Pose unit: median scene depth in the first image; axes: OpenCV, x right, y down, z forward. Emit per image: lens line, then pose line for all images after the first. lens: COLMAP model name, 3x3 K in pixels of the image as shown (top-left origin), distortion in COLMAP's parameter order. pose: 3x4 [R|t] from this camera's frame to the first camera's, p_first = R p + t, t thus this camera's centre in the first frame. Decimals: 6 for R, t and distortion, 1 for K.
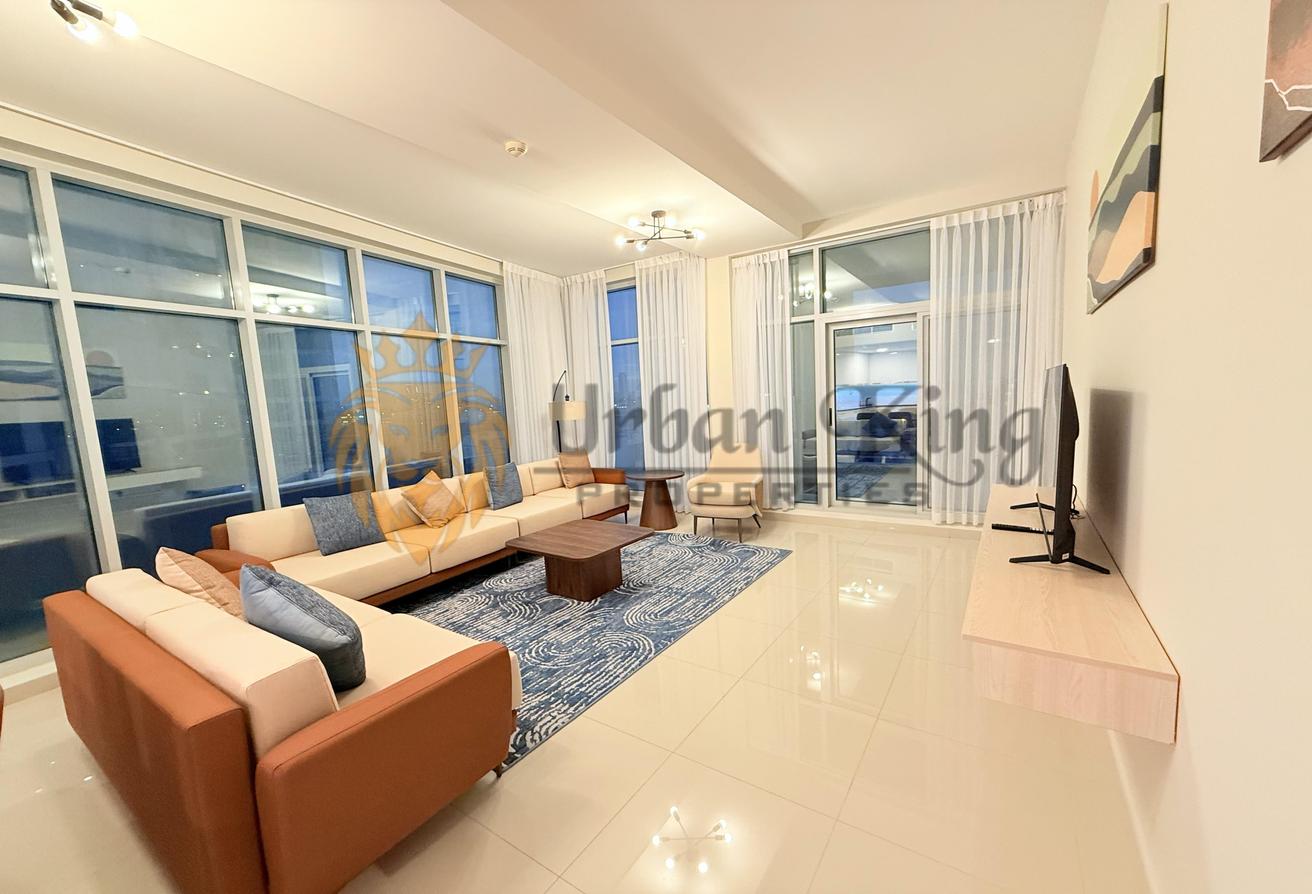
lens RADIAL K [[514.0, 0, 642.3], [0, 514.0, 458.7], [0, 0, 1]] dist [-0.009645, -0.000154]
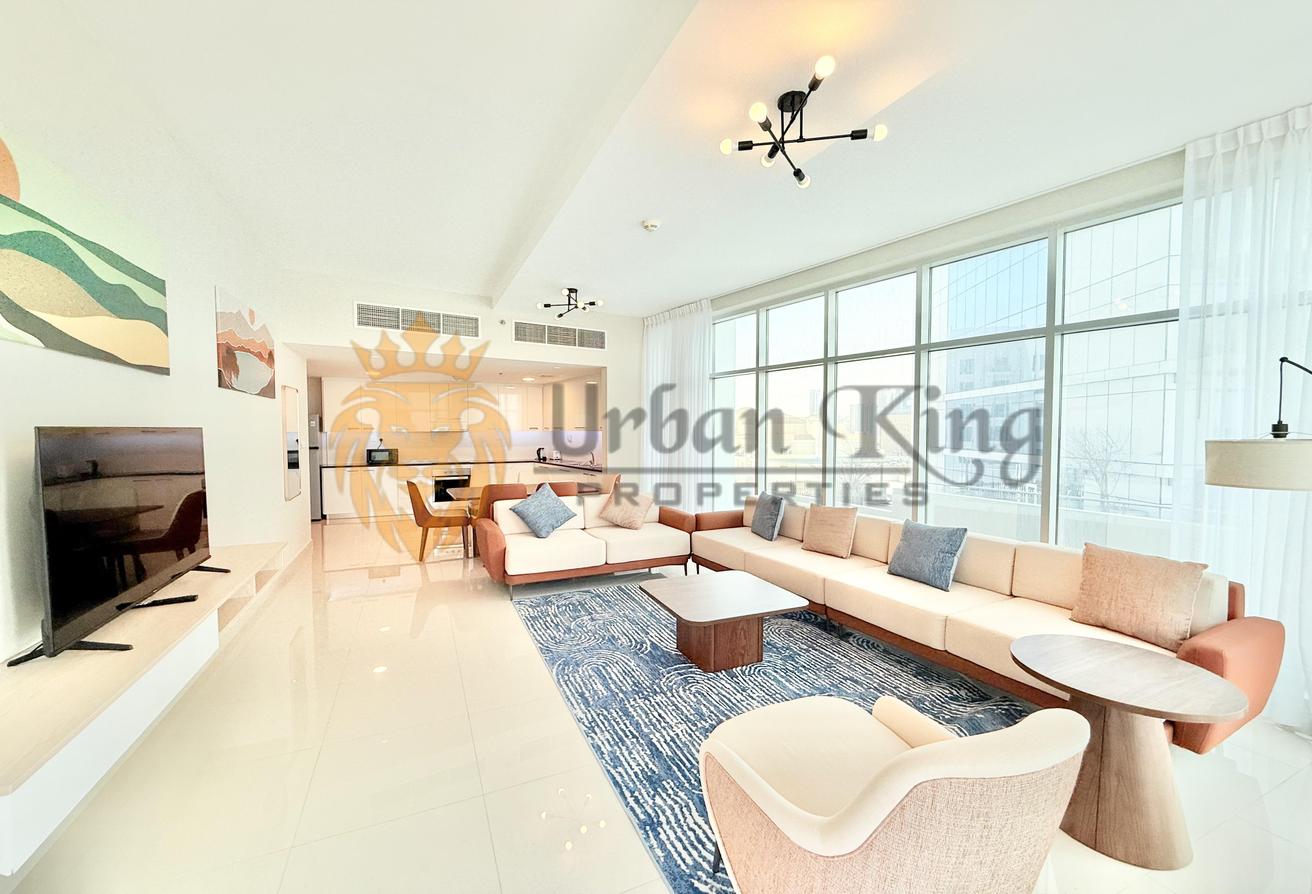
lens RADIAL K [[514.0, 0, 672.8], [0, 514.0, 448.7], [0, 0, 1]] dist [-0.009645, -0.000154]
pose [[-0.468476, 0.079780, -0.879867, 0.780116], [-0.081728, 0.987731, 0.133075, -0.235577], [0.879688, 0.134252, -0.456208, 1.514889]]
